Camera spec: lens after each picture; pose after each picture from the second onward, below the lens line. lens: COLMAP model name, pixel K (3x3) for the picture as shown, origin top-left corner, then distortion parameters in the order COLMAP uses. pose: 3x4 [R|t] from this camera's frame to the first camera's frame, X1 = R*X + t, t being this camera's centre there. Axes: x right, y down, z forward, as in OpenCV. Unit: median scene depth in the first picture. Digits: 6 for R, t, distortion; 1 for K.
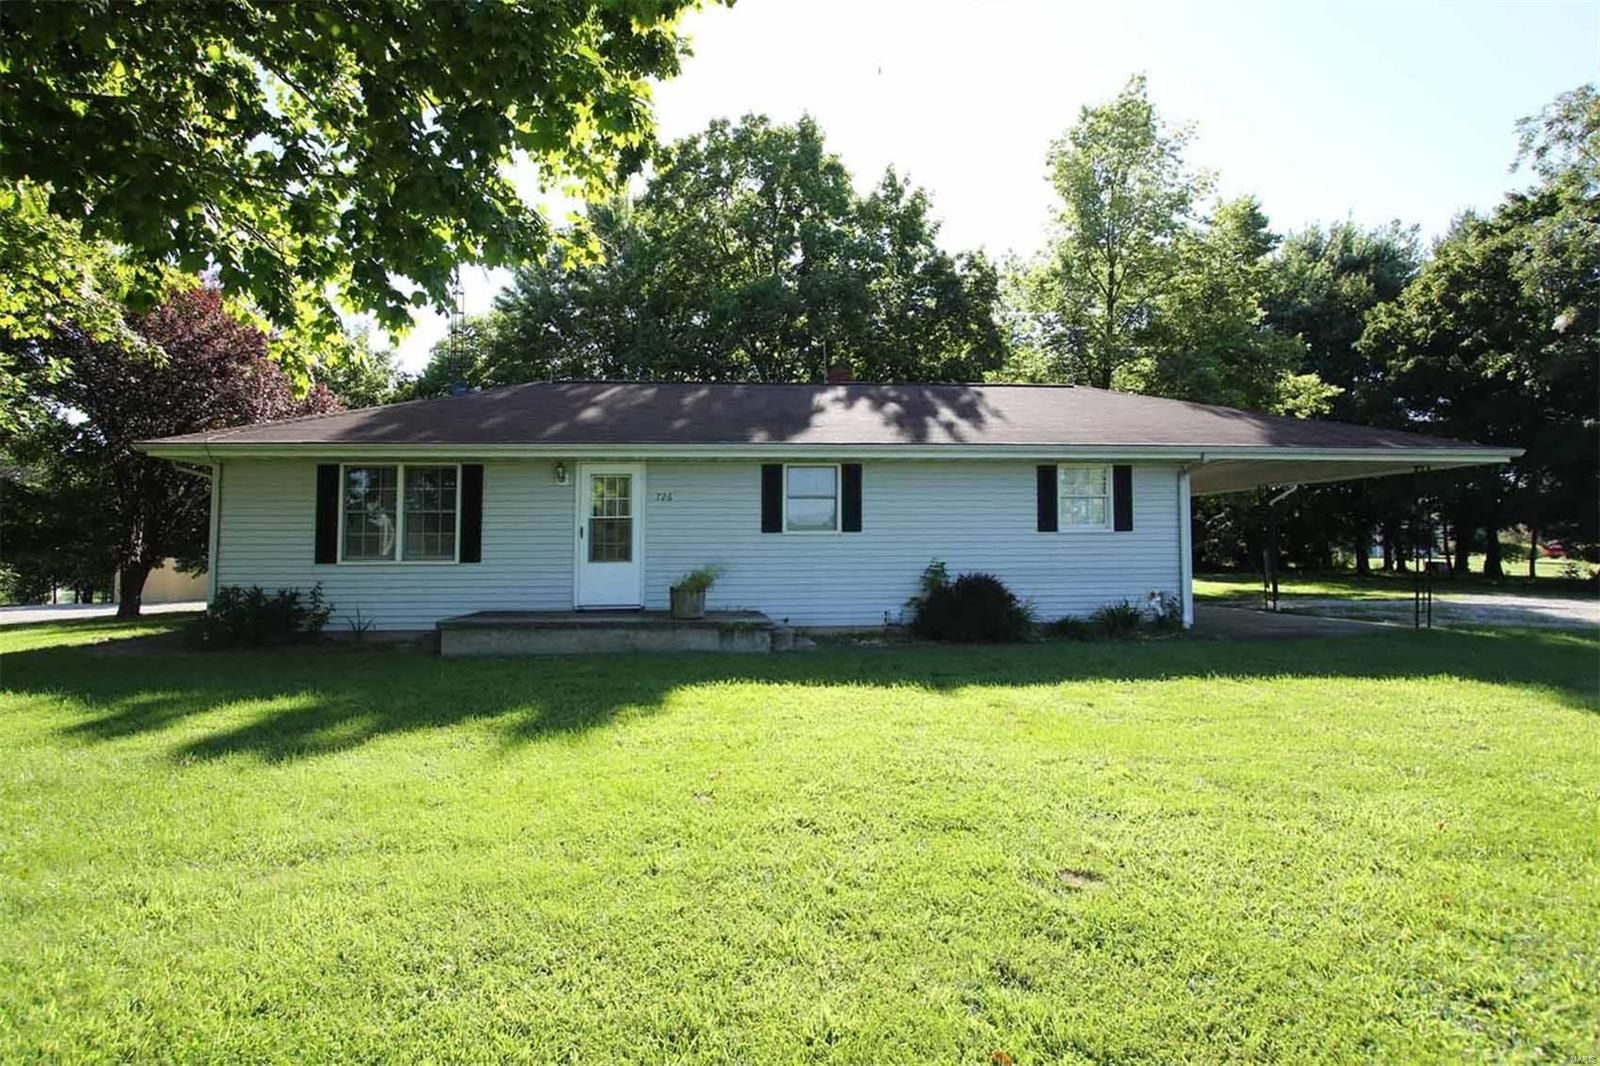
lens RADIAL K [[777.5, 0, 728.7], [0, 777.5, 535.4], [0, 0, 1]] dist [0.000083, -0.000039]
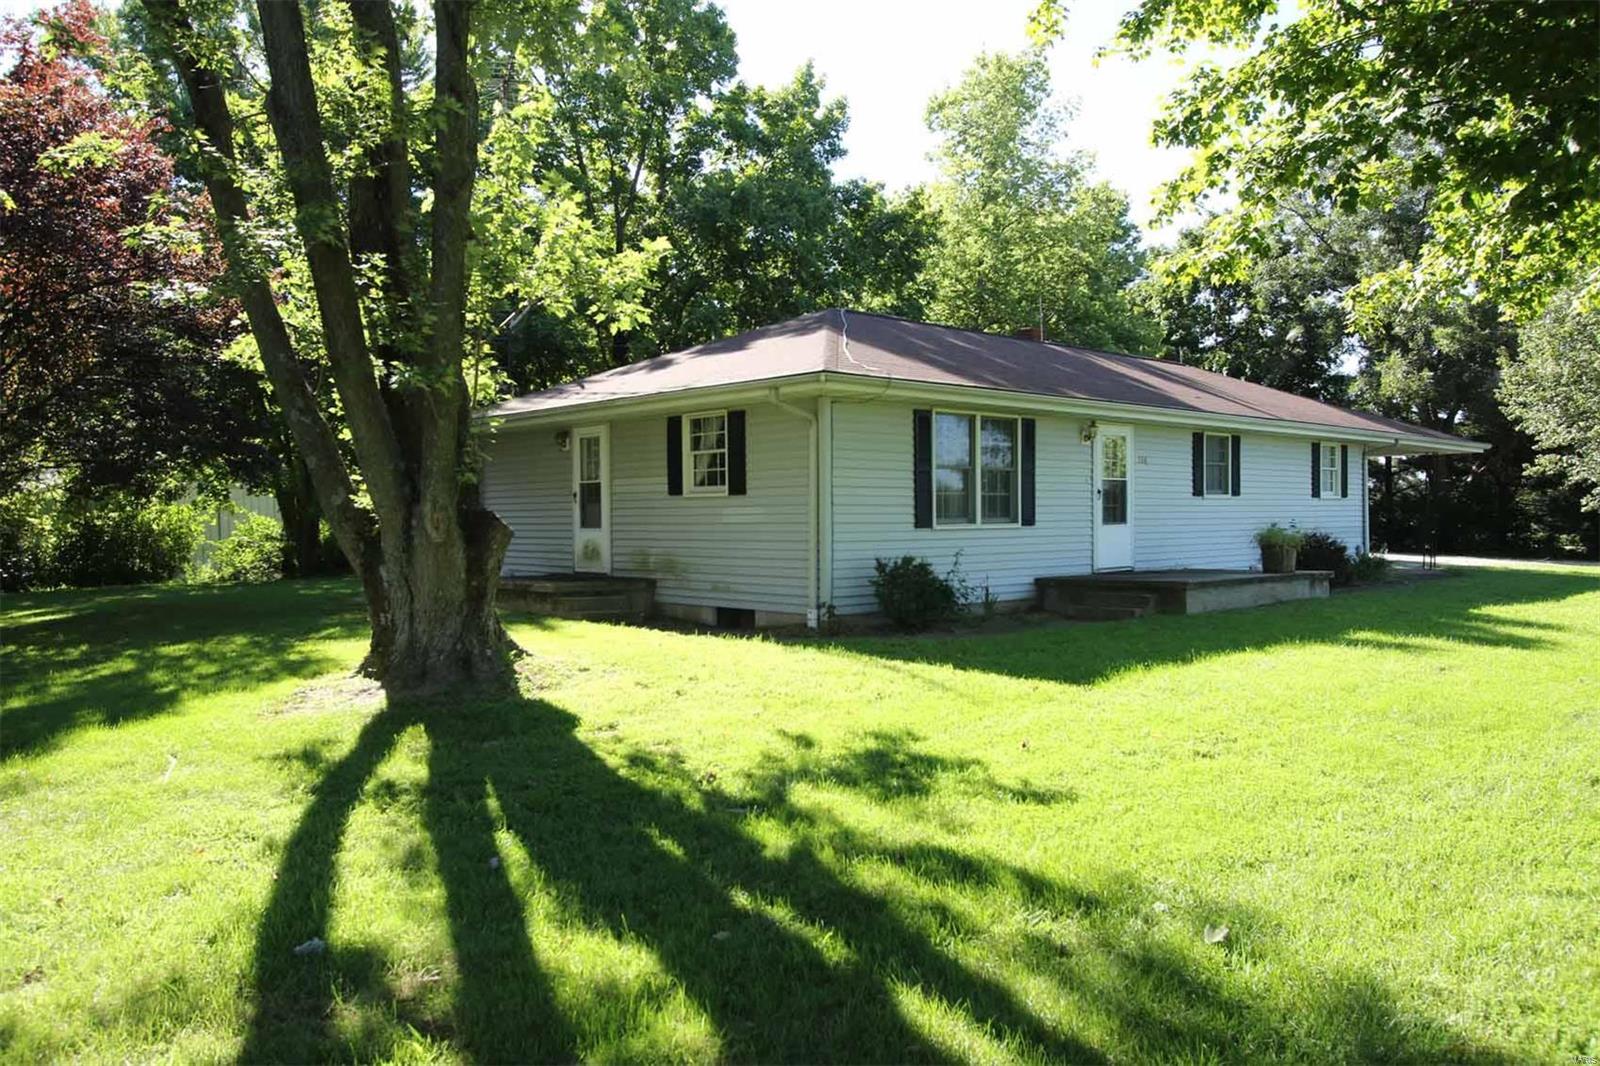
lens RADIAL K [[1120.6, 0, 800.0], [0, 1120.6, 533.0], [0, 0, 1]] dist [0.032187, 0.001646]
pose [[0.786484, -0.008747, 0.617549, -1.334451], [-0.001943, 0.999860, 0.016637, 0.022254], [-0.617608, -0.014284, 0.786357, 0.124515]]
